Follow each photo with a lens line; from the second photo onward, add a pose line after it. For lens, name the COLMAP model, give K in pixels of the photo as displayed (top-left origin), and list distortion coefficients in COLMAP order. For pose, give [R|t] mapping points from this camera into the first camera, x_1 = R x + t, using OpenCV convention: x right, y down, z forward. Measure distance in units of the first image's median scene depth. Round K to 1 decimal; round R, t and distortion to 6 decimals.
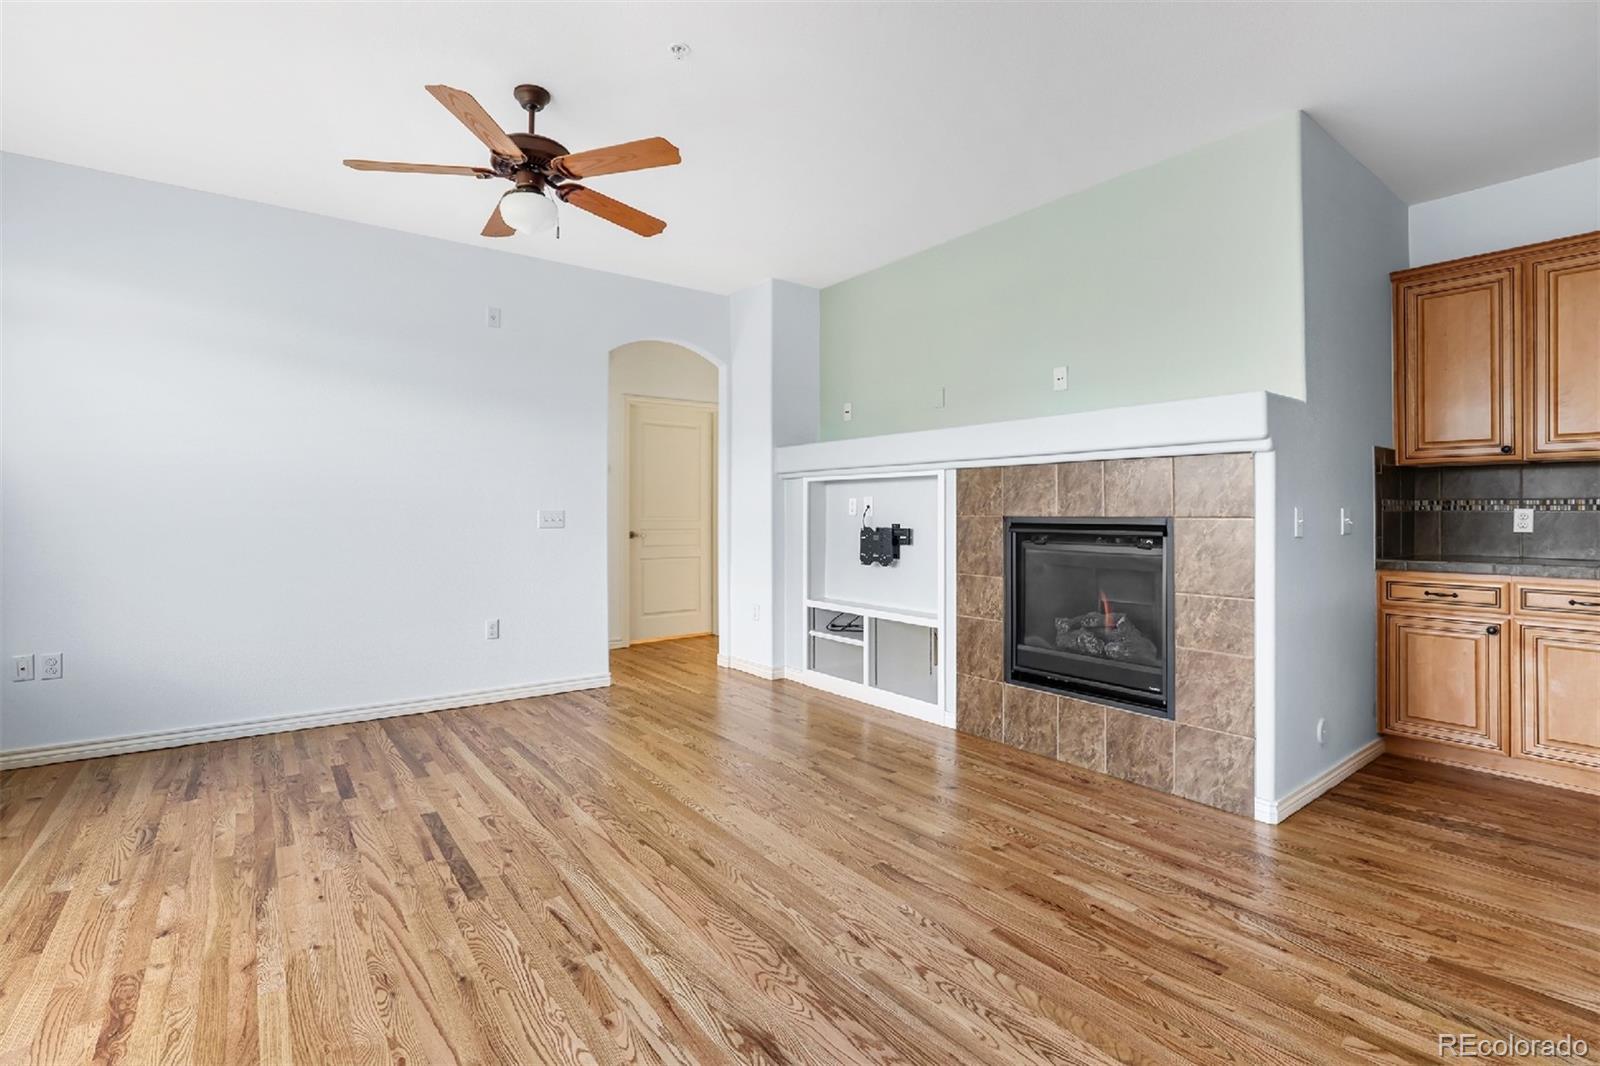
lens RADIAL K [[740.3, 0, 795.2], [0, 740.3, 505.0], [0, 0, 1]] dist [-0.027590, 0.001347]
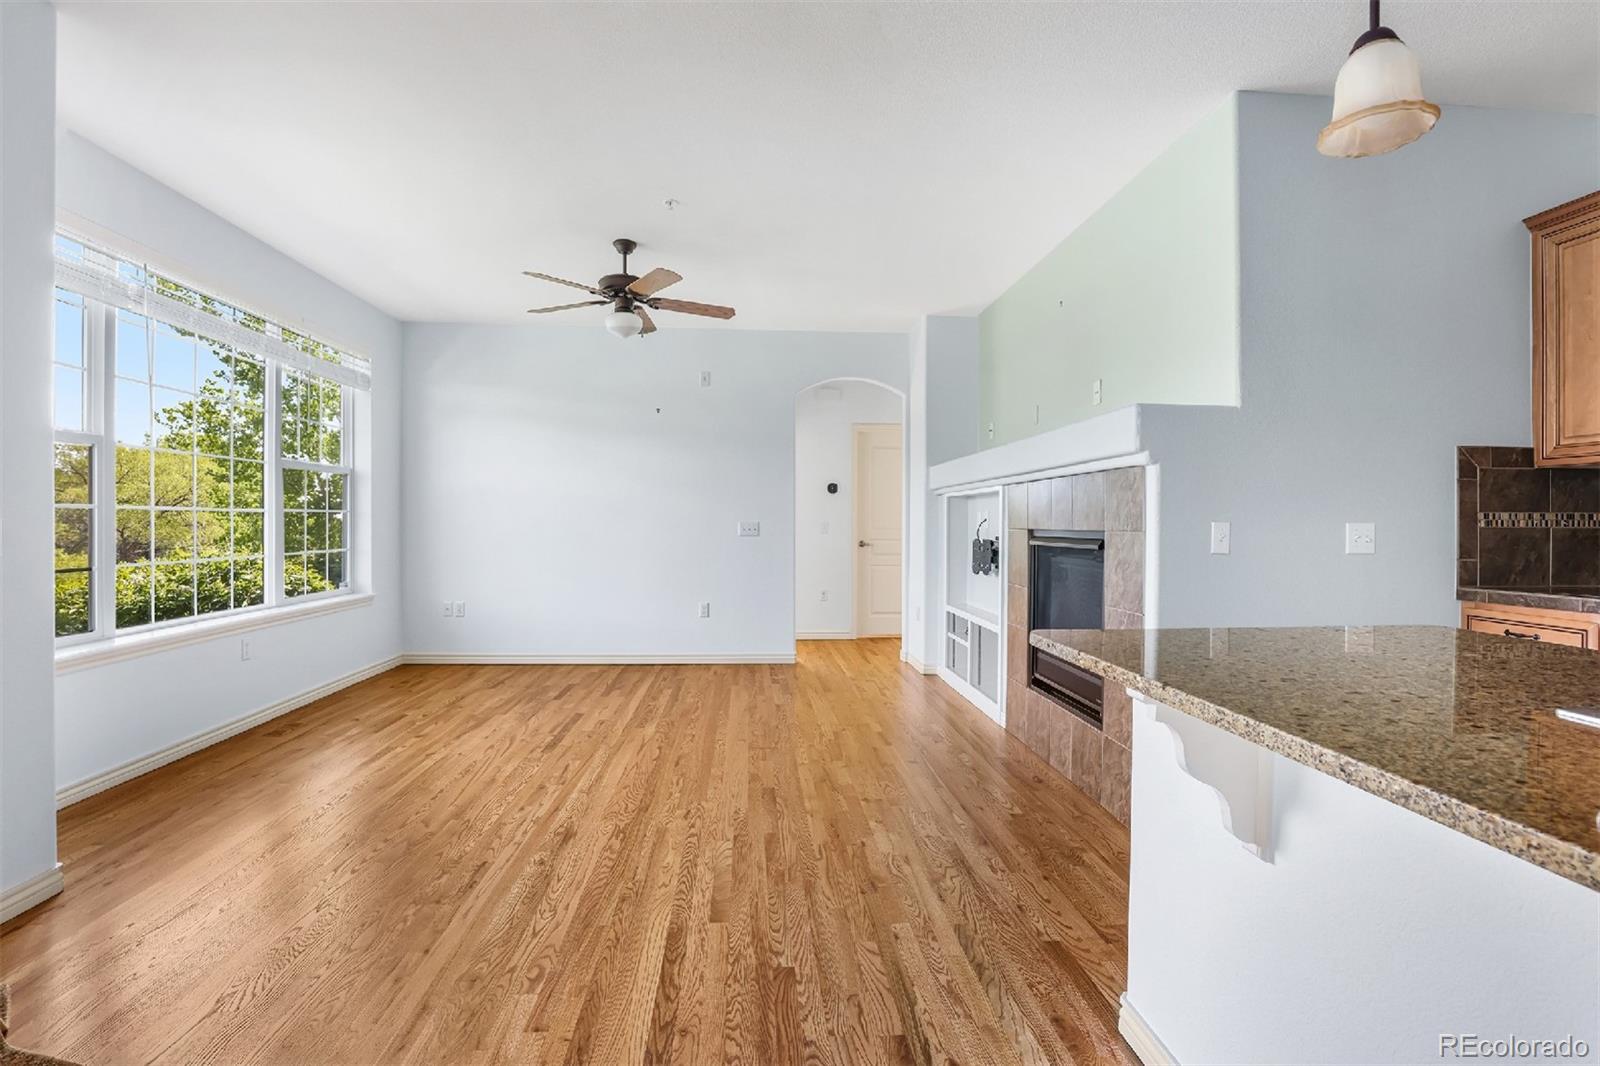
lens RADIAL K [[743.1, 0, 798.3], [0, 743.1, 526.3], [0, 0, 1]] dist [-0.027284, 0.000964]
pose [[0.839656, 0.007192, -0.543071, 0.623756], [-0.000910, 0.999930, 0.011836, -0.001773], [0.543118, -0.009444, 0.839603, -0.068499]]
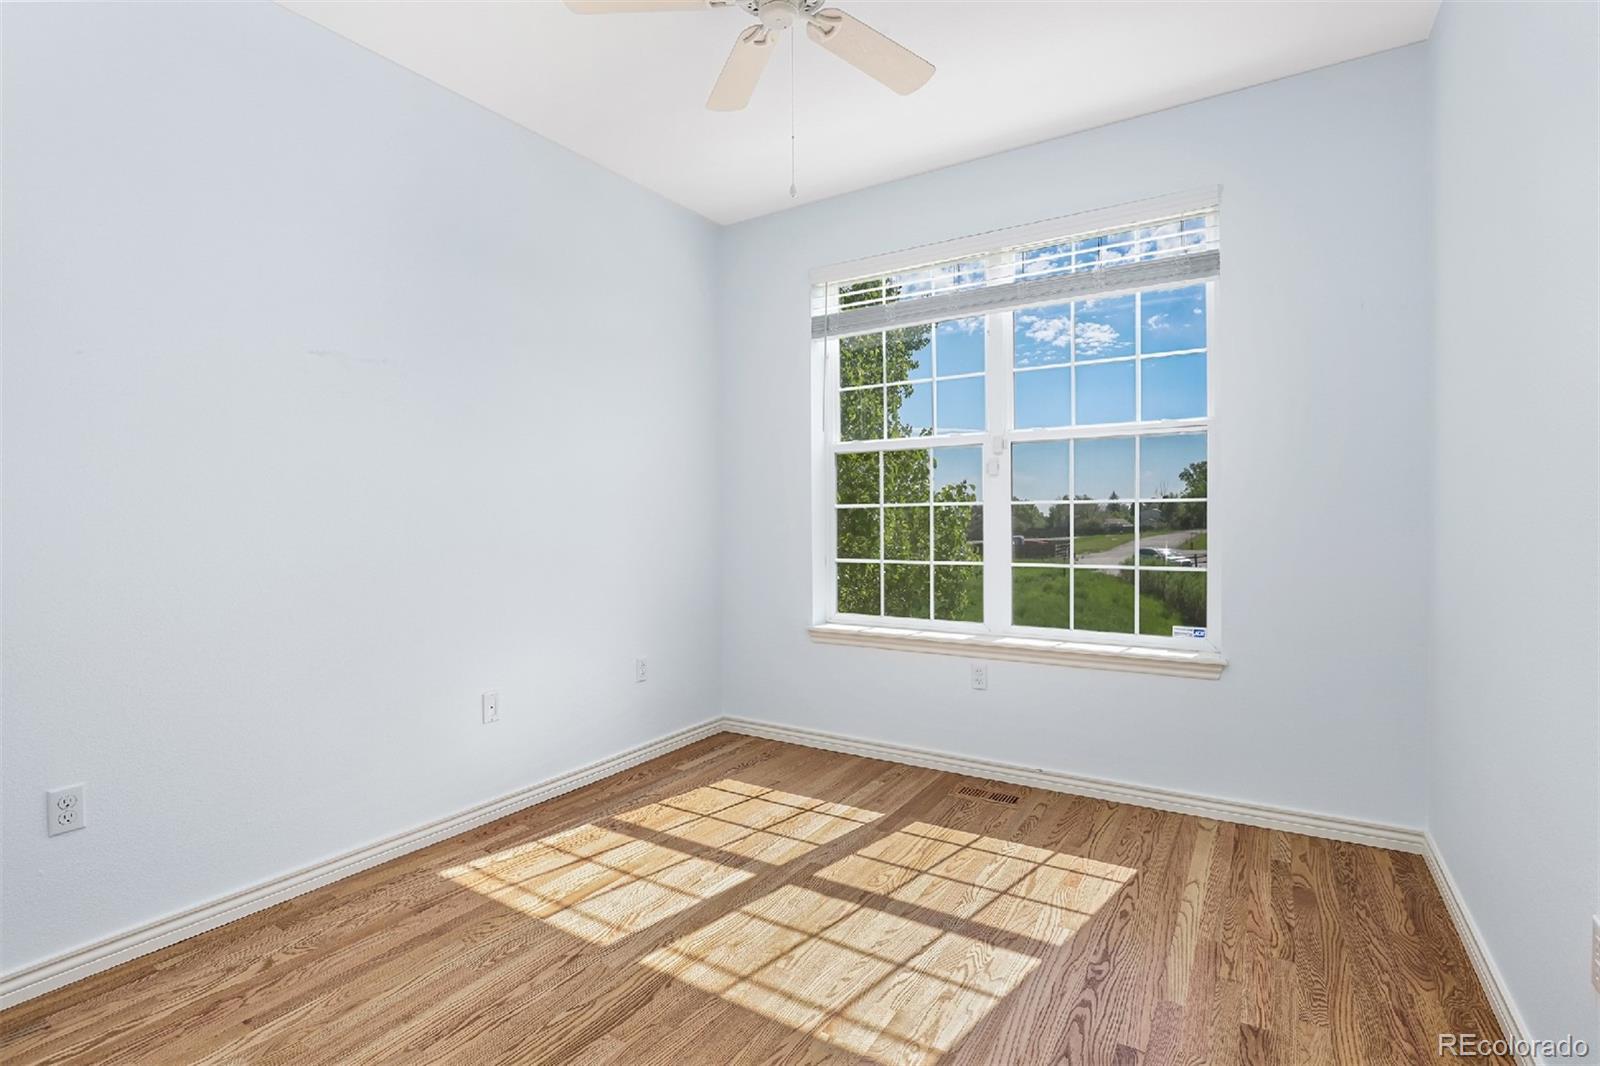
lens RADIAL K [[743.1, 0, 798.3], [0, 743.1, 526.3], [0, 0, 1]] dist [-0.027284, 0.000964]
pose [[-0.934655, 0.004232, -0.355532, -0.259212], [0.006350, 0.999968, -0.004791, 0.019575], [0.355500, -0.006736, -0.934652, 1.392406]]
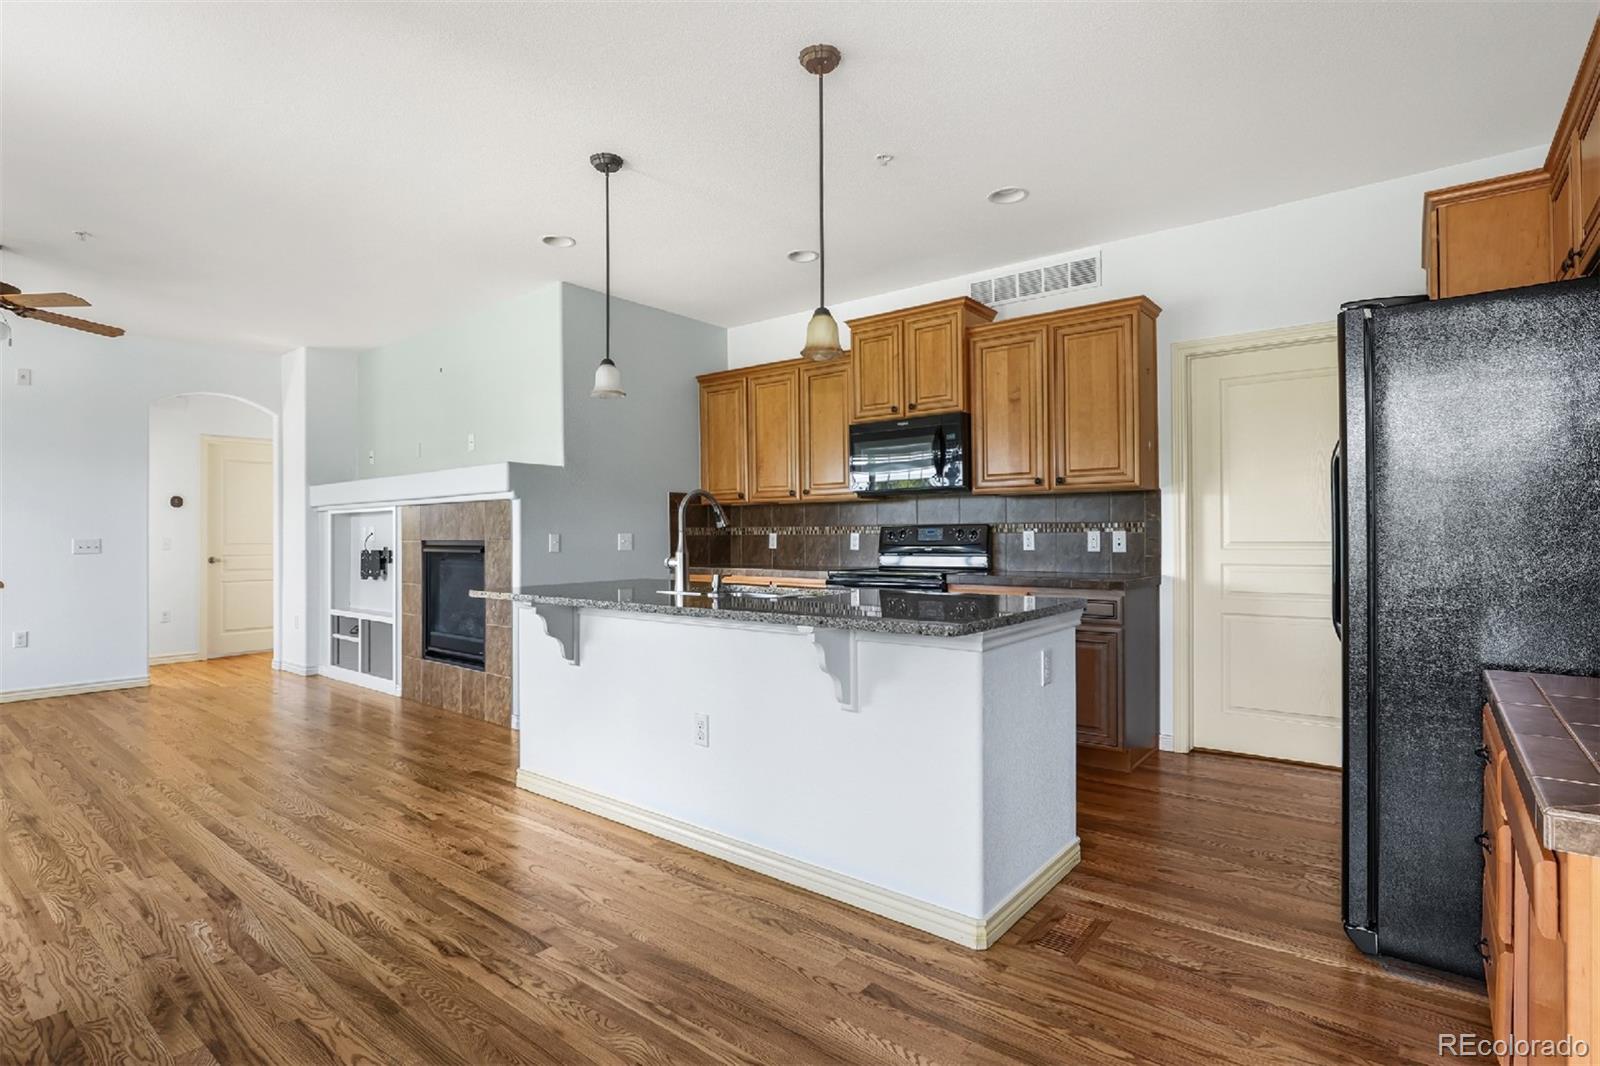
lens RADIAL K [[786.4, 0, 785.1], [0, 786.4, 529.5], [0, 0, 1]] dist [-0.017588, 0.000401]
pose [[0.971357, -0.003247, 0.237602, 0.644320], [0.003592, 0.999993, -0.001018, -0.001646], [-0.237597, 0.001843, 0.971362, -0.655023]]
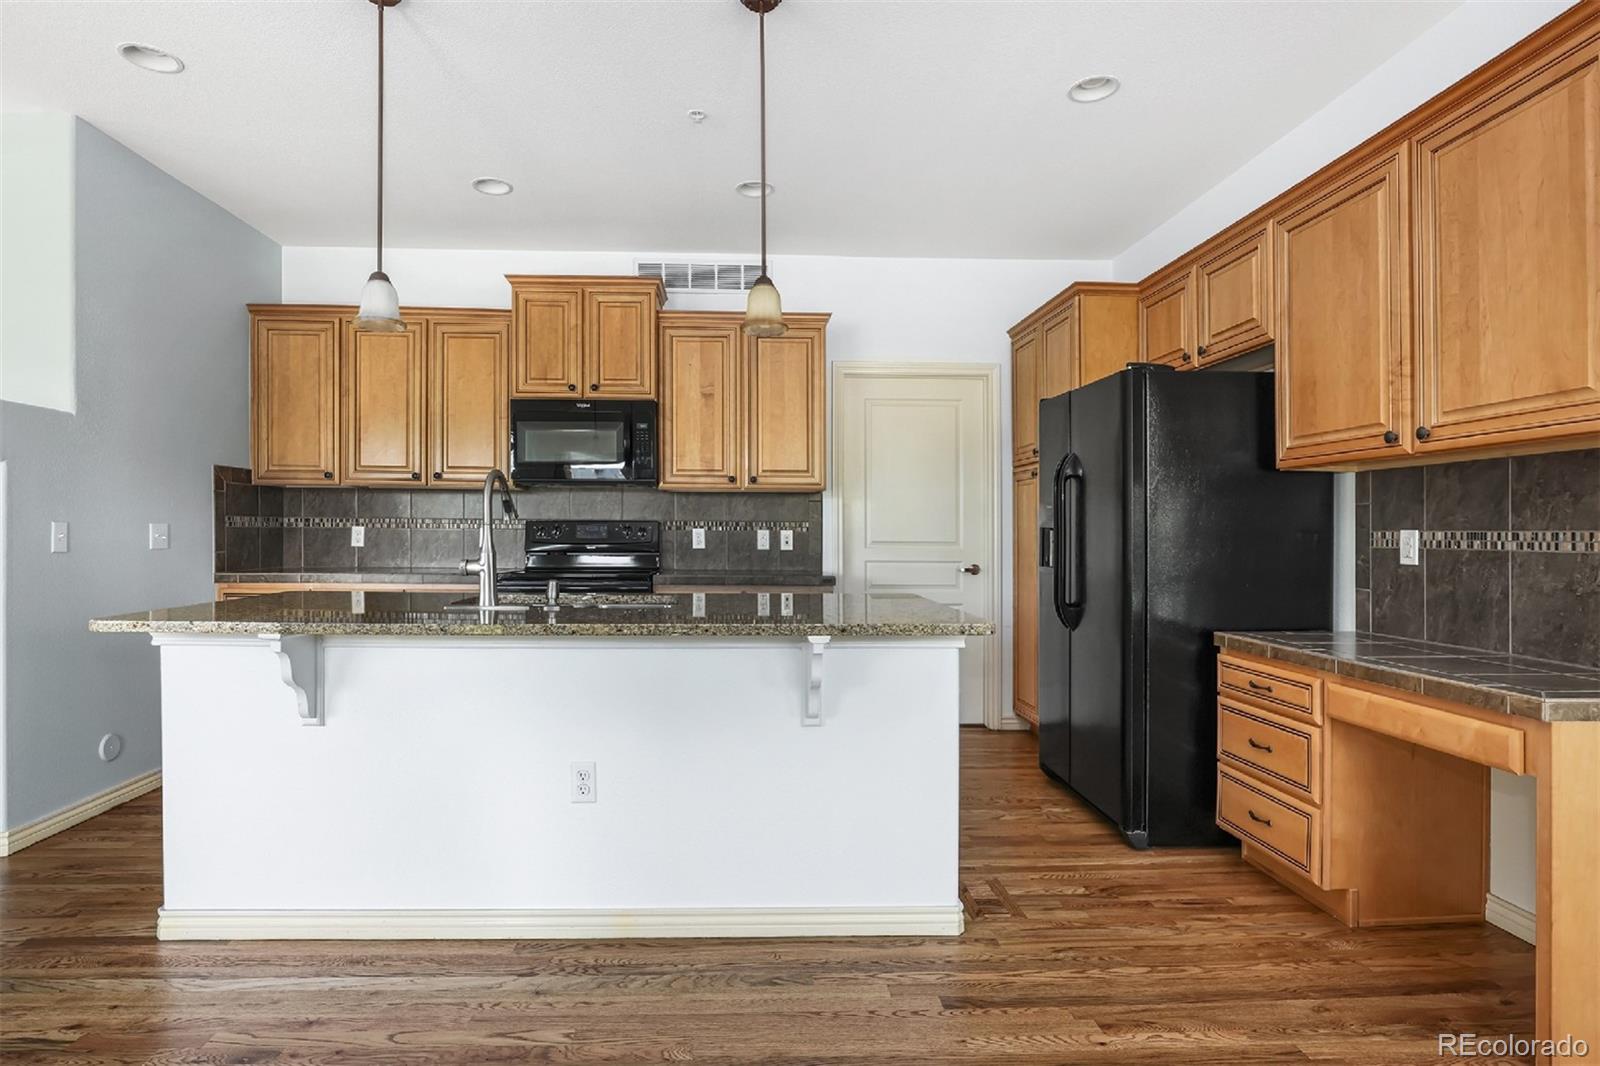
lens RADIAL K [[834.6, 0, 768.3], [0, 834.6, 532.1], [0, 0, 1]] dist [-0.029009, -0.000060]
pose [[0.571900, 0.004229, 0.820313, 0.280554], [-0.014052, 0.999890, 0.004642, -0.001331], [-0.820203, -0.014182, 0.571897, -0.338234]]
